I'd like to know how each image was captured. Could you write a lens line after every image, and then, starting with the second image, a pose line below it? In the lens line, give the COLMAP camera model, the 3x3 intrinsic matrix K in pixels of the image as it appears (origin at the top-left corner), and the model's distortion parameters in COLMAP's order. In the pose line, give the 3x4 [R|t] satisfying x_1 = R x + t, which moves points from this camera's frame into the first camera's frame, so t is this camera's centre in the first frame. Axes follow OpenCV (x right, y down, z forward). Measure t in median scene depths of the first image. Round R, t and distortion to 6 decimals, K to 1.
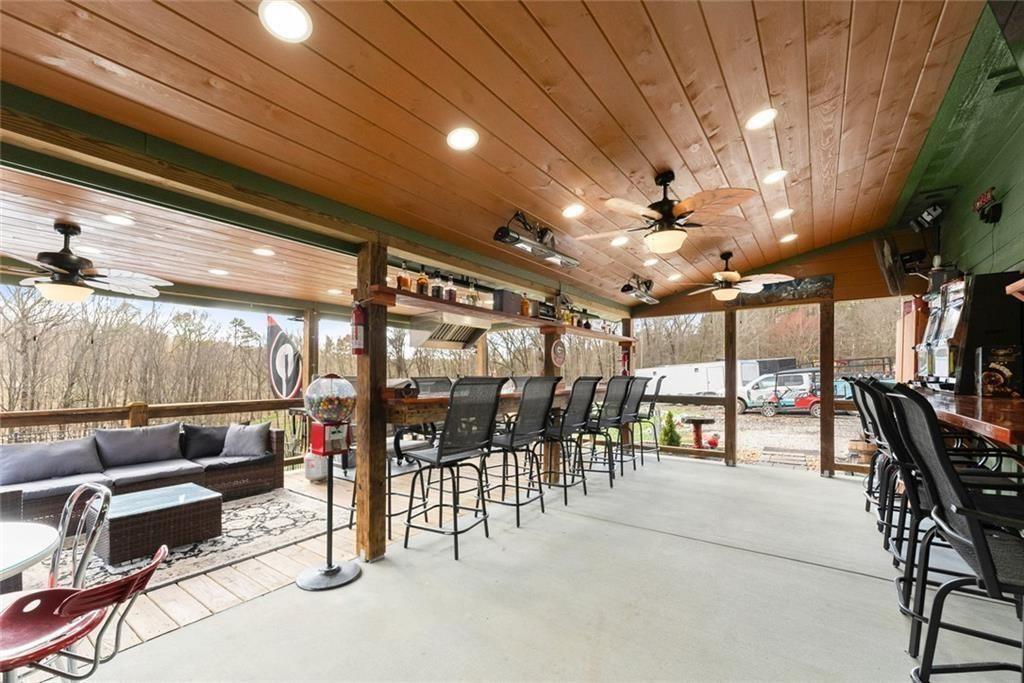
lens RADIAL K [[423.9, 0, 507.6], [0, 423.9, 371.2], [0, 0, 1]] dist [0.003735, -0.000163]
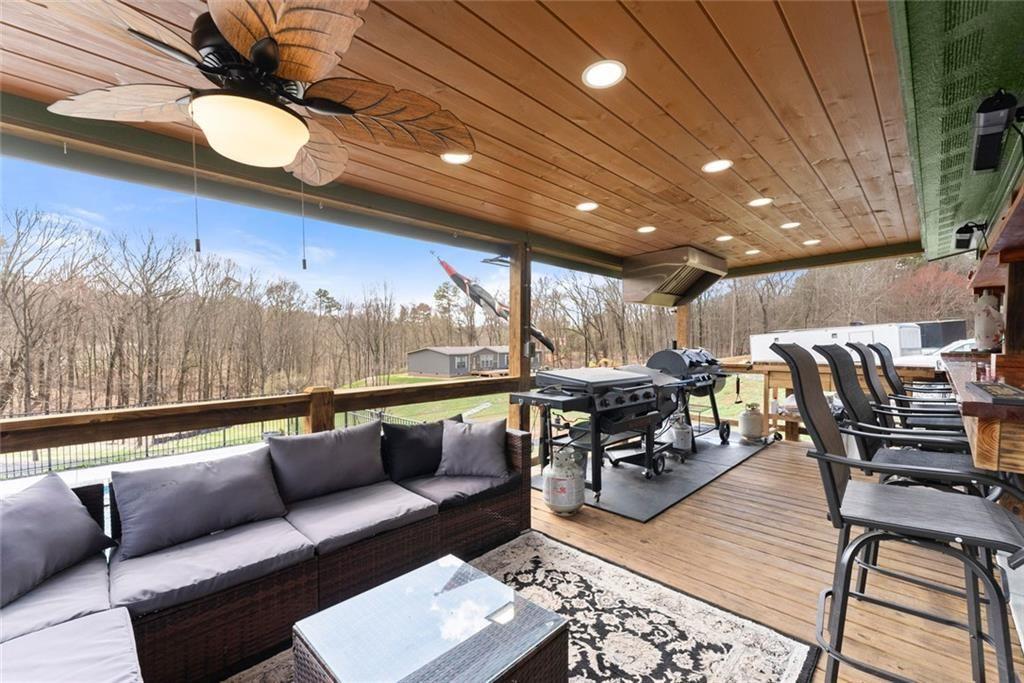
lens RADIAL K [[423.9, 0, 507.3], [0, 423.9, 348.4], [0, 0, 1]] dist [0.003735, -0.000163]
pose [[0.989012, -0.001239, -0.147827, -0.075825], [0.004724, 0.999719, 0.023230, 0.000606], [0.147757, -0.023673, 0.988740, 0.064751]]
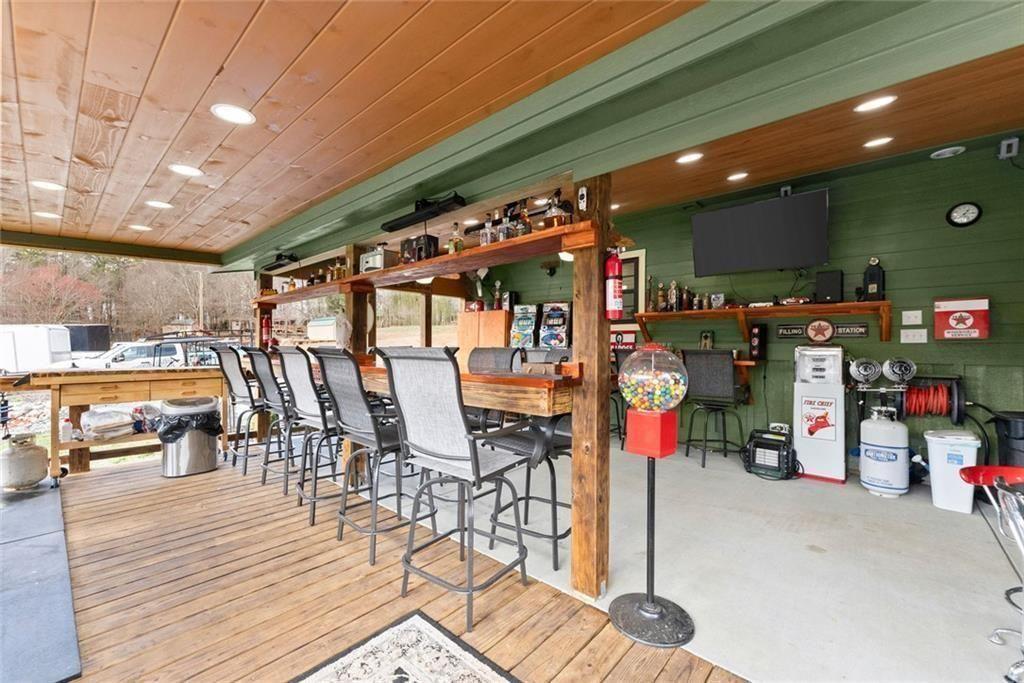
lens RADIAL K [[423.9, 0, 505.3], [0, 423.9, 343.6], [0, 0, 1]] dist [0.003735, -0.000163]
pose [[0.105586, 0.001074, 0.994410, -0.107186], [-0.008839, 0.999961, -0.000142, 0.001157], [-0.994371, -0.008774, 0.105591, 0.107464]]
